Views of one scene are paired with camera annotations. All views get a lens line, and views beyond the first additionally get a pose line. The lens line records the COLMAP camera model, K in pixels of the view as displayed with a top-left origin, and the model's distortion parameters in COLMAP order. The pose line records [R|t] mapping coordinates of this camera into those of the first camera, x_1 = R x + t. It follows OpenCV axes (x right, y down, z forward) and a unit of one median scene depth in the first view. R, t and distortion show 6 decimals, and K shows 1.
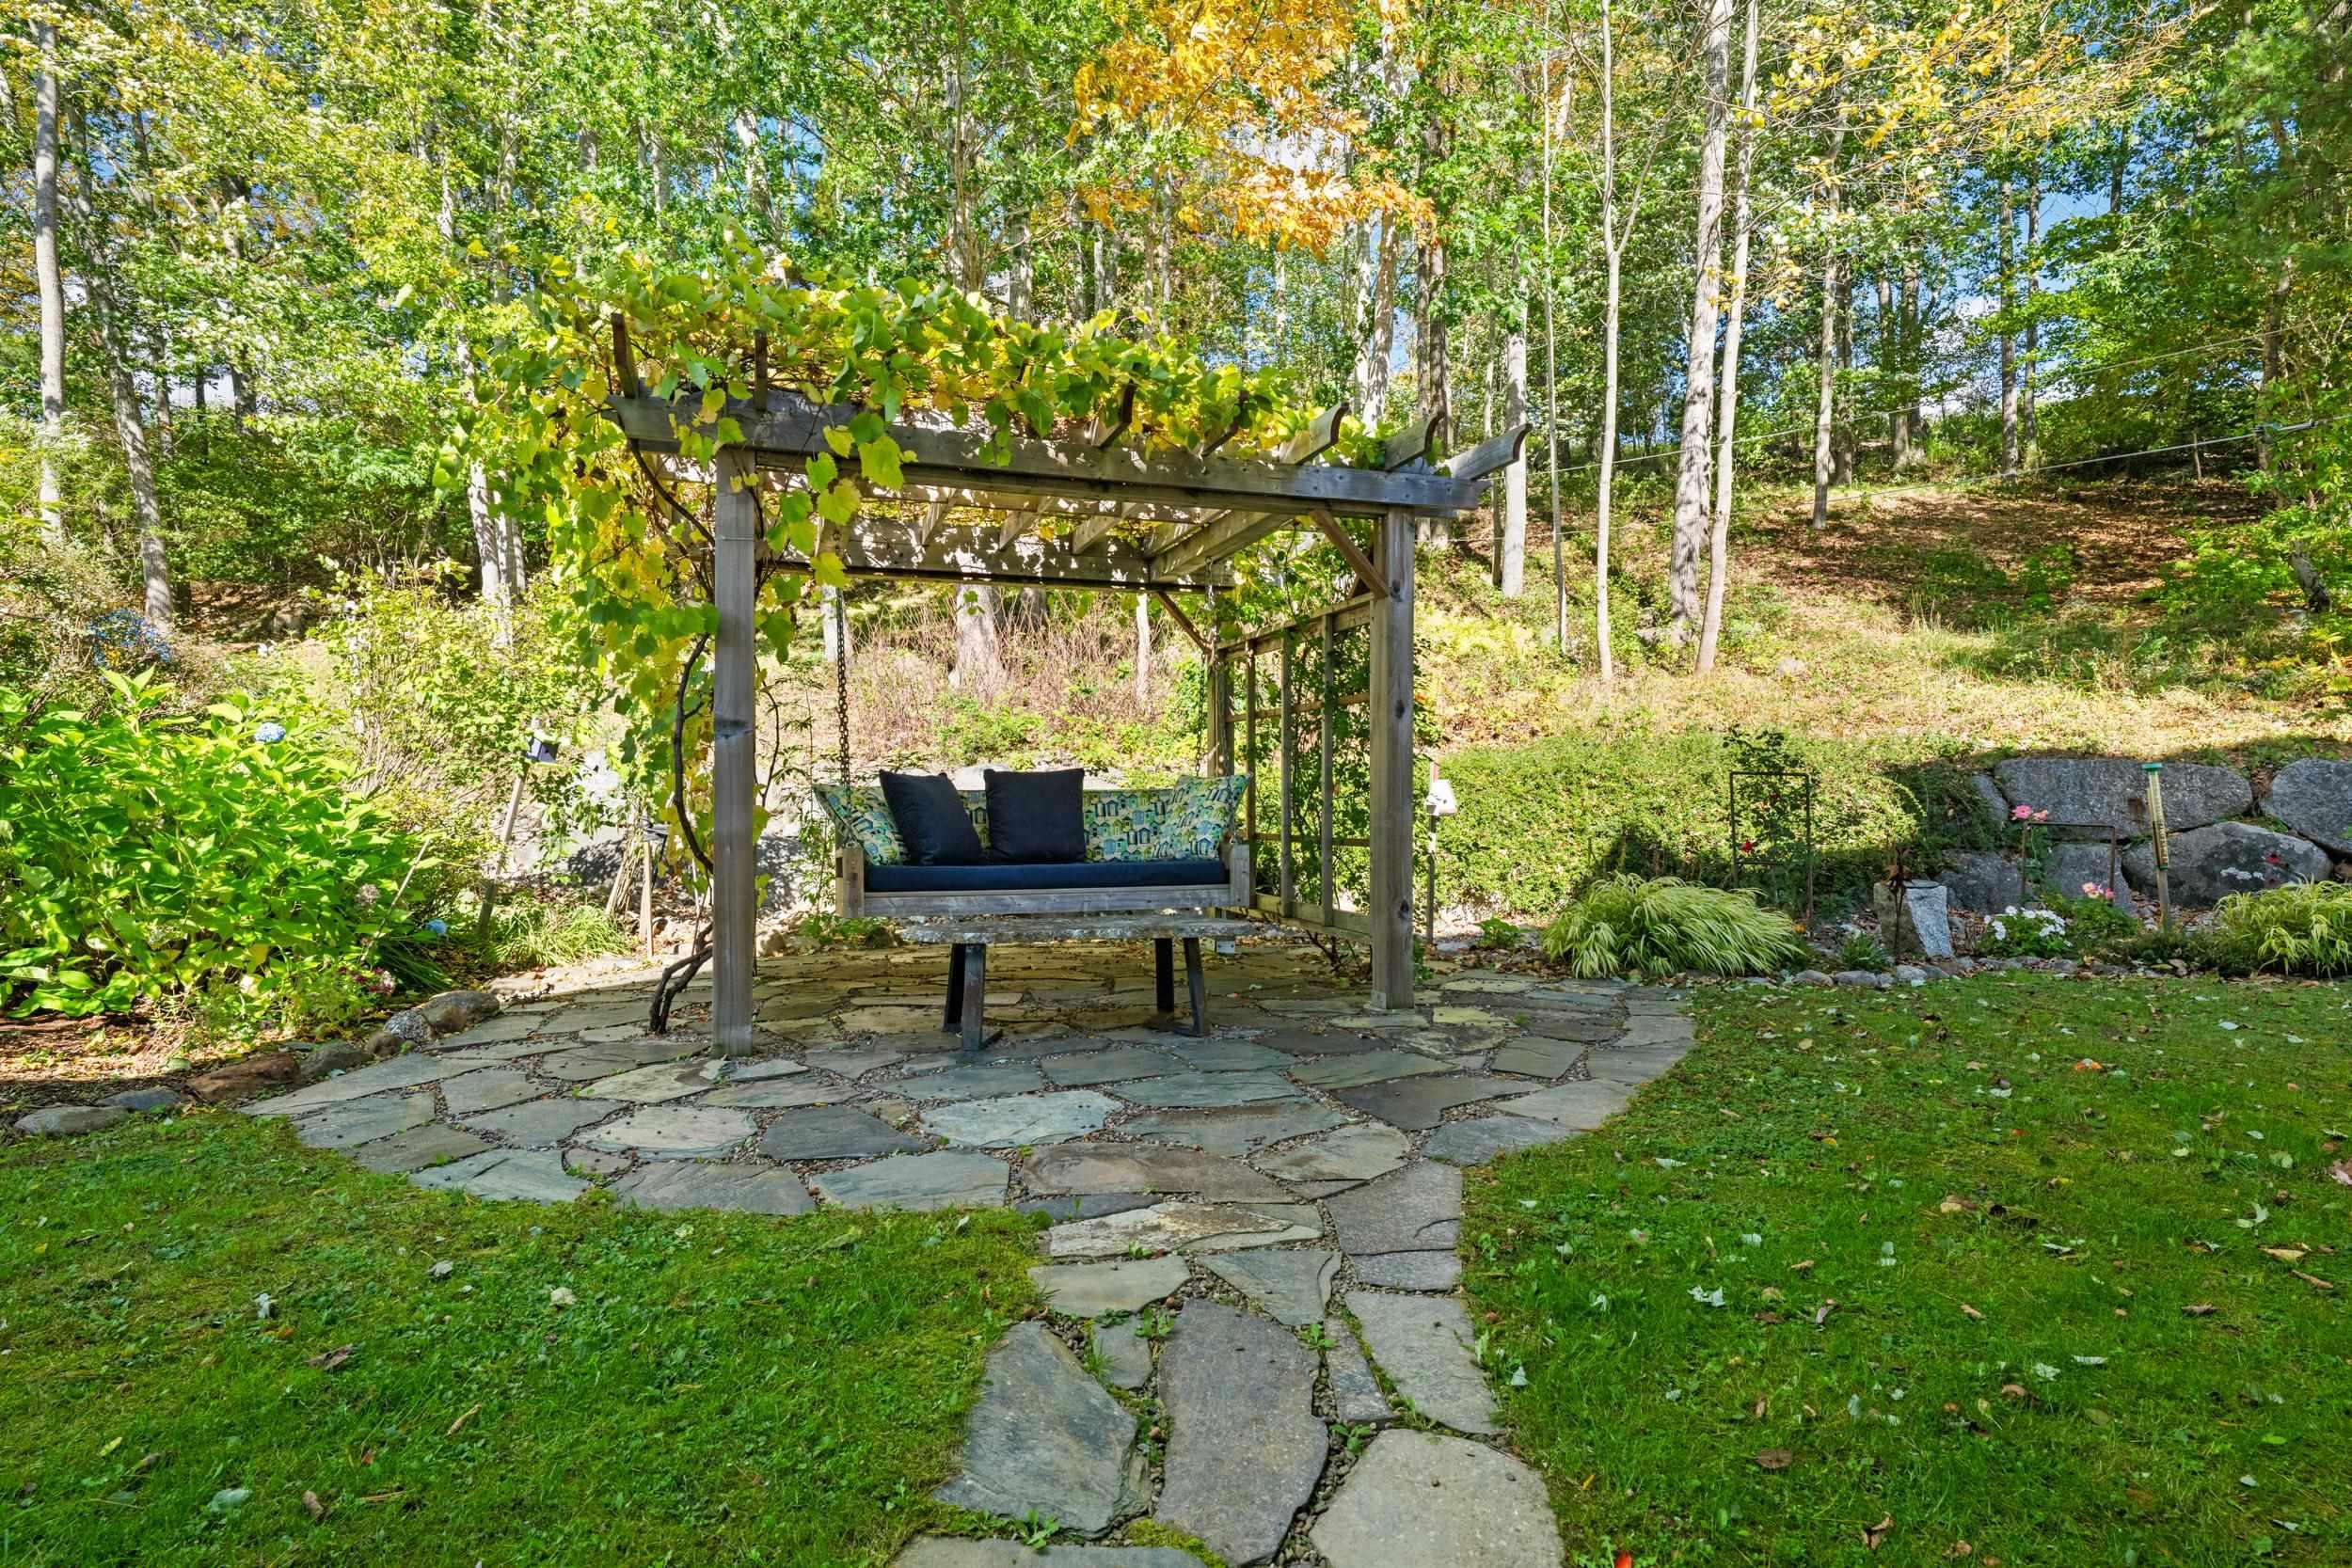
lens RADIAL K [[1151.0, 0, 1182.1], [0, 1151.0, 782.4], [0, 0, 1]] dist [-0.005388, -0.000550]
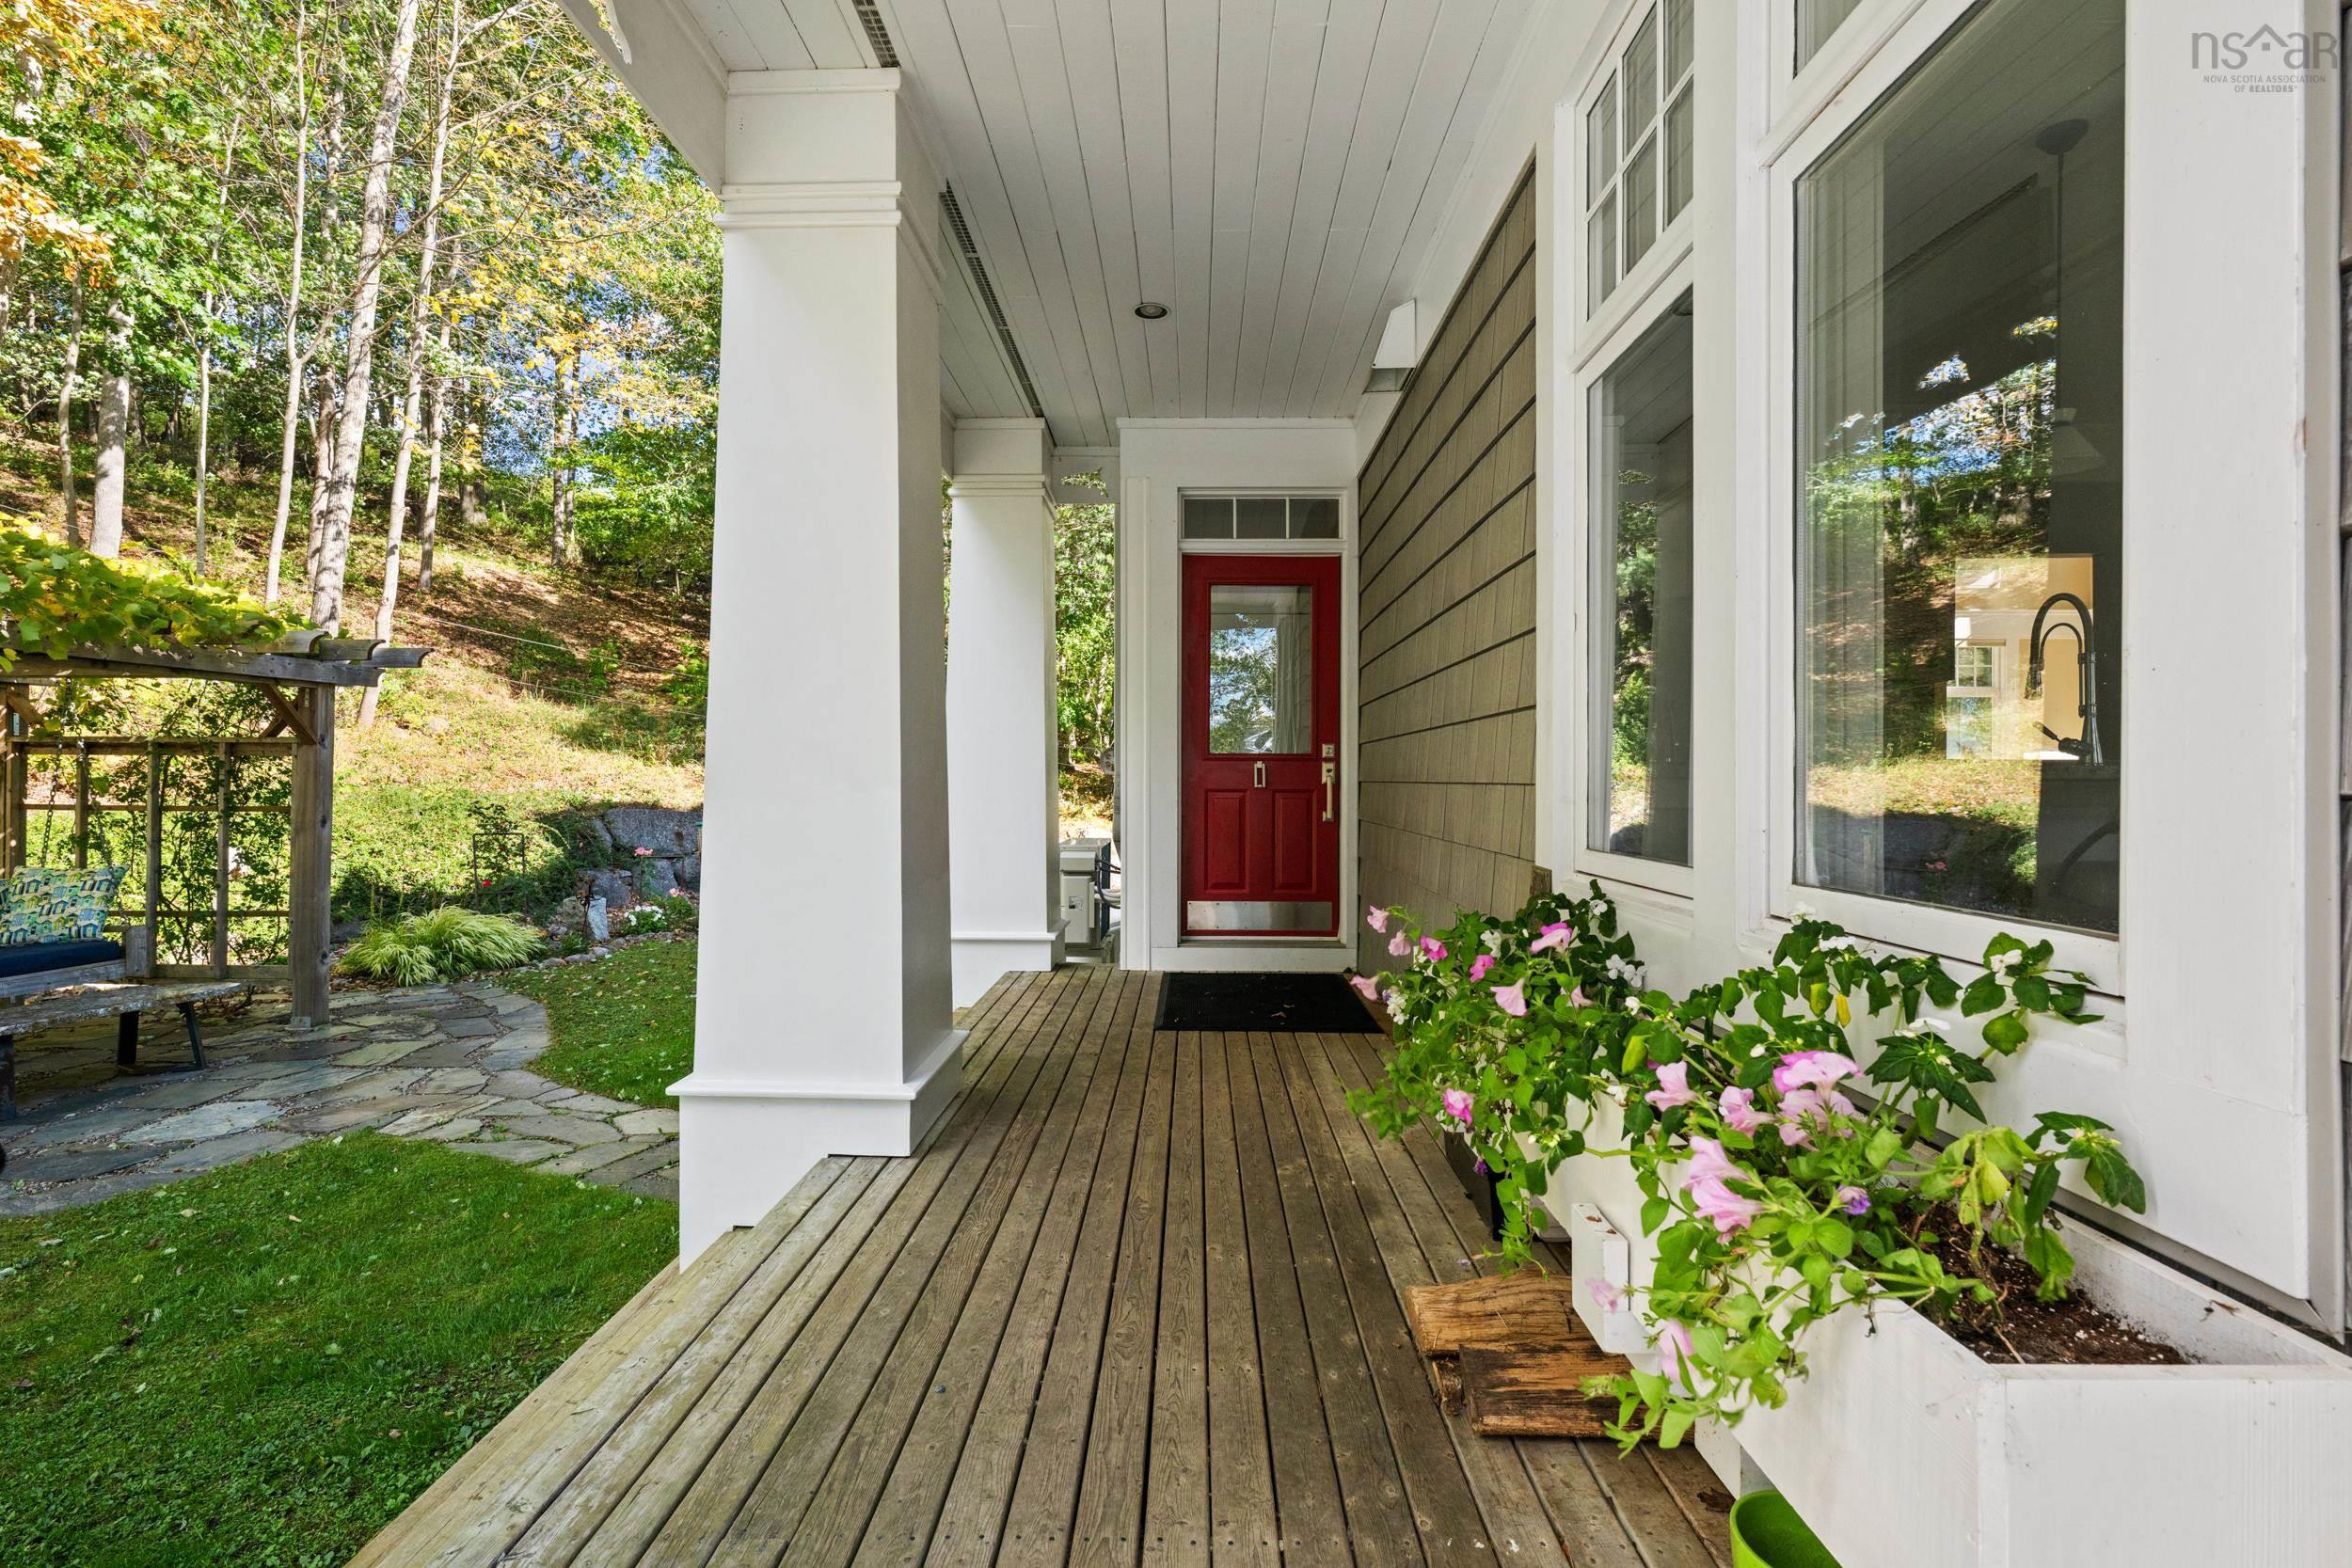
lens RADIAL K [[1051.6, 0, 1176.9], [0, 1051.6, 782.5], [0, 0, 1]] dist [-0.004641, -0.000665]
pose [[0.368879, 0.004706, 0.929465, -0.361743], [-0.017874, 0.999838, 0.002031, -0.075653], [-0.929305, -0.017362, 0.368904, -0.282506]]
